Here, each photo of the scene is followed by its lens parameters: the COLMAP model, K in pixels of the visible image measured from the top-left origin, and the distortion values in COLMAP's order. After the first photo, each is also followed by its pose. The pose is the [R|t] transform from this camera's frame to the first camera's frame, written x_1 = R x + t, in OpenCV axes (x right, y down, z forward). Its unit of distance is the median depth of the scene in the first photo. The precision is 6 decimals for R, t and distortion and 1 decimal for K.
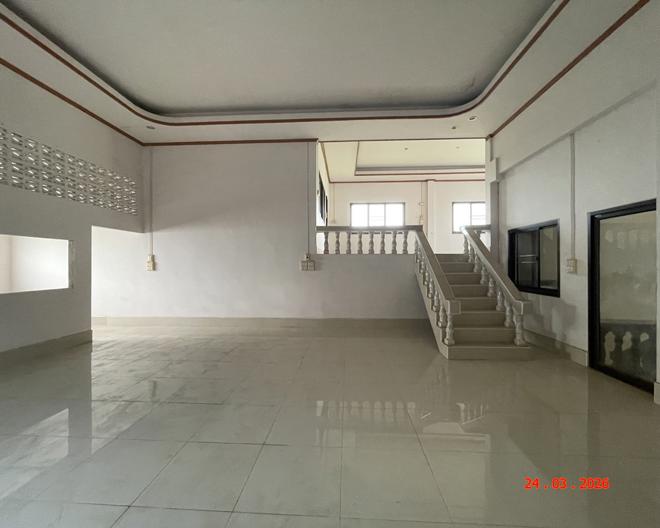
lens RADIAL K [[290.5, 0, 330.0], [0, 290.5, 264.0], [0, 0, 1]] dist [0.000190, -0.000025]
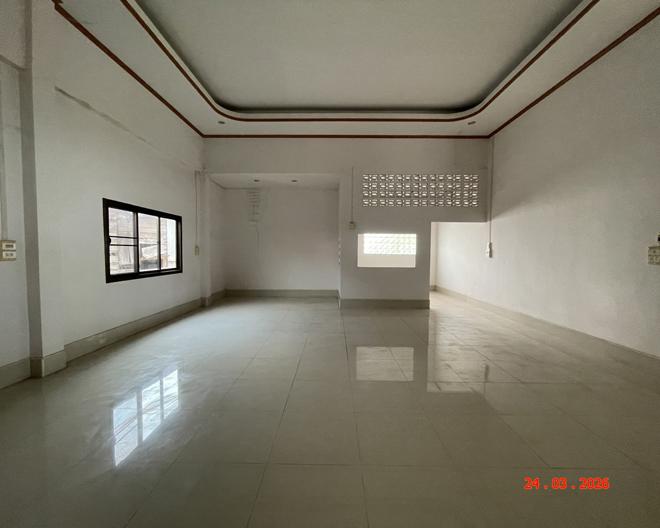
lens RADIAL K [[290.5, 0, 330.0], [0, 290.5, 264.0], [0, 0, 1]] dist [0.000190, -0.000025]
pose [[0.044303, 0.044739, -0.998016, 0.418739], [-0.013181, 0.998936, 0.044195, 0.006715], [0.998931, 0.011197, 0.044846, 0.409519]]
